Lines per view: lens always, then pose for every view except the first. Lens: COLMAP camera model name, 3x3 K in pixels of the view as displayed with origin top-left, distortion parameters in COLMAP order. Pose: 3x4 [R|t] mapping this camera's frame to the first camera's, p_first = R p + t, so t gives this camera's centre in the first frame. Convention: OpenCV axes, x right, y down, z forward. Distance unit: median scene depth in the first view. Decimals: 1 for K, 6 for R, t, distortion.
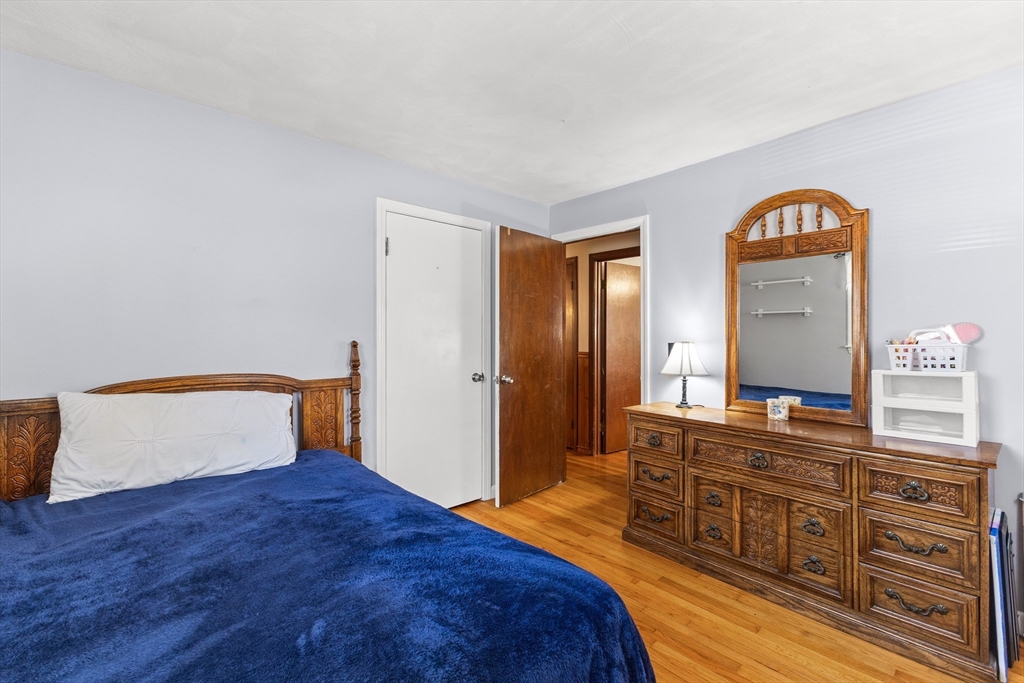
lens RADIAL K [[443.2, 0, 512.9], [0, 443.2, 336.2], [0, 0, 1]] dist [0.009001, -0.001837]
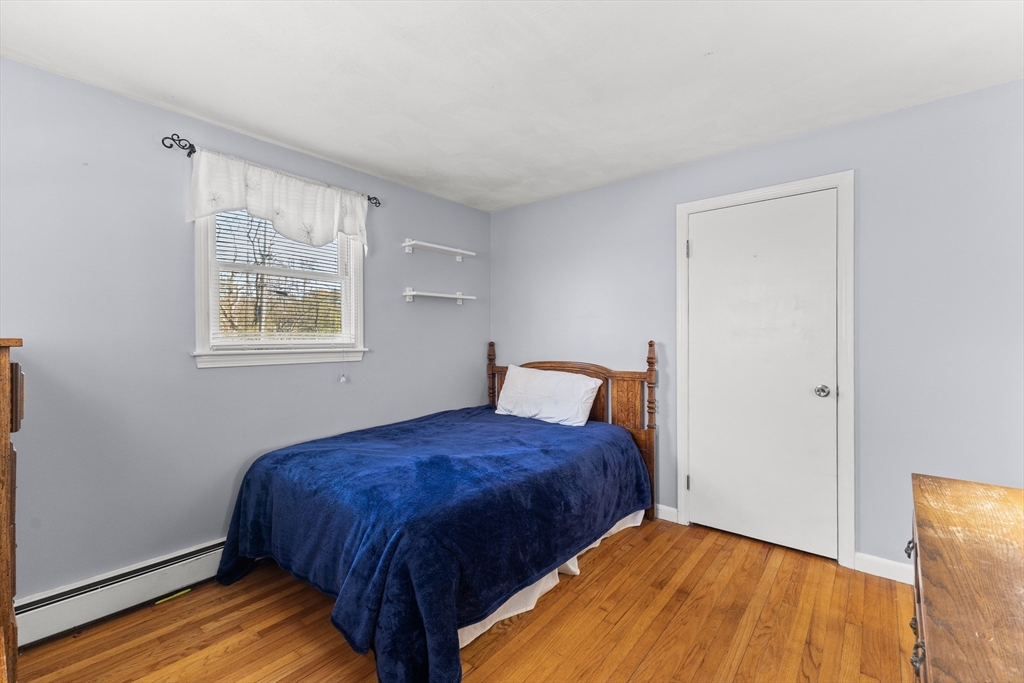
lens RADIAL K [[443.2, 0, 512.7], [0, 443.2, 341.5], [0, 0, 1]] dist [0.009001, -0.001837]
pose [[0.134004, 0.007822, -0.990950, 0.751033], [0.013591, 0.999860, 0.009730, -0.004231], [0.990888, -0.014772, 0.133879, 0.504001]]
